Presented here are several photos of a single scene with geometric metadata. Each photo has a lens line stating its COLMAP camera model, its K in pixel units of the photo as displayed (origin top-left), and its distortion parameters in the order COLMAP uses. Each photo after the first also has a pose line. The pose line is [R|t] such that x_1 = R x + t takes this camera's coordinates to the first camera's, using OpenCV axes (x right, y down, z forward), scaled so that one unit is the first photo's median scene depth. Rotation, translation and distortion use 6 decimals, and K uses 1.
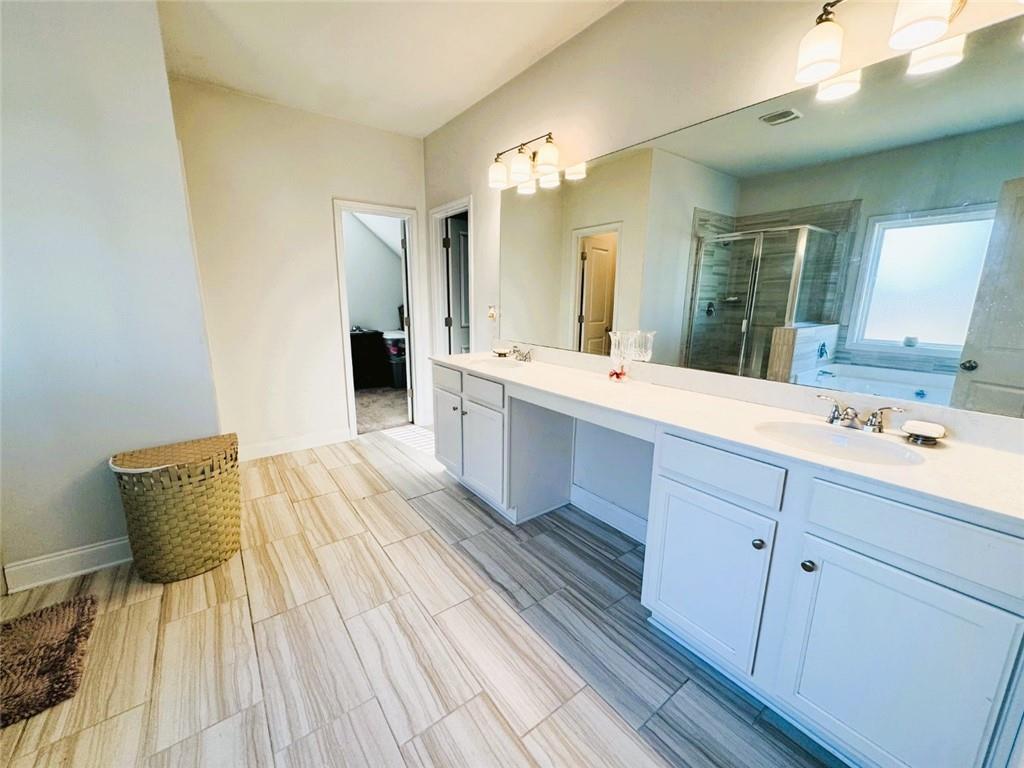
lens RADIAL K [[410.1, 0, 512.0], [0, 410.1, 384.0], [0, 0, 1]] dist [-0.000894, 0.000481]
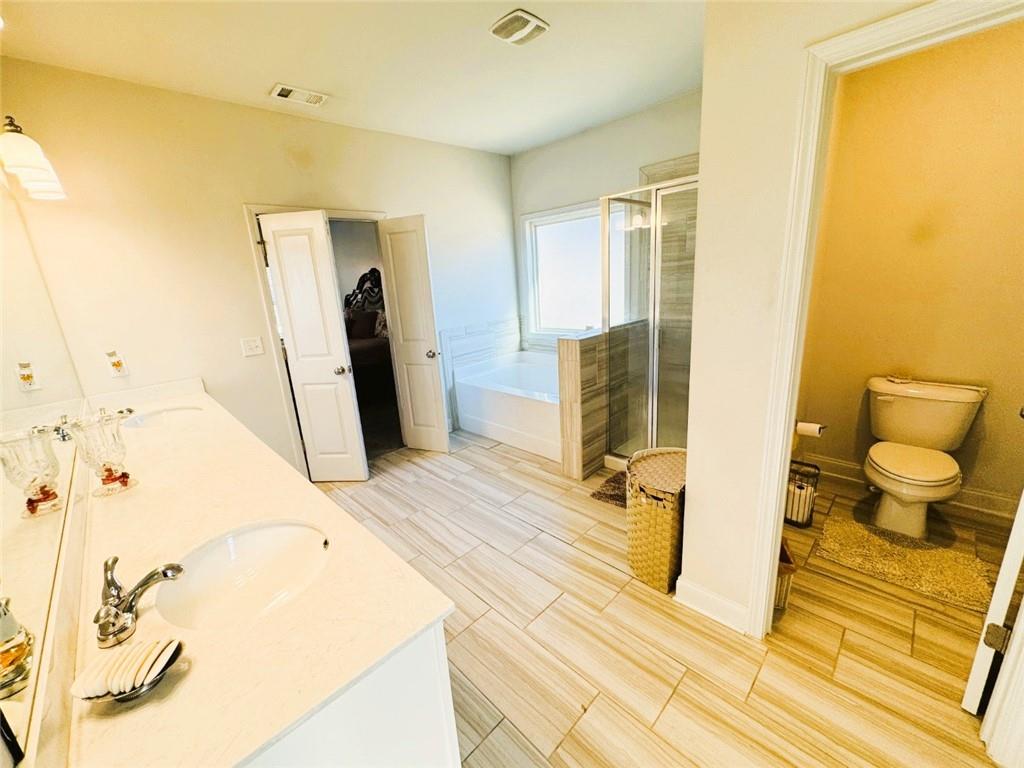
lens RADIAL K [[410.1, 0, 512.0], [0, 410.1, 384.0], [0, 0, 1]] dist [-0.000894, 0.000481]
pose [[-0.988840, 0.084673, -0.122579, -0.316454], [0.020994, 0.893772, 0.448030, -0.464069], [0.147494, 0.440456, -0.885575, 1.706119]]
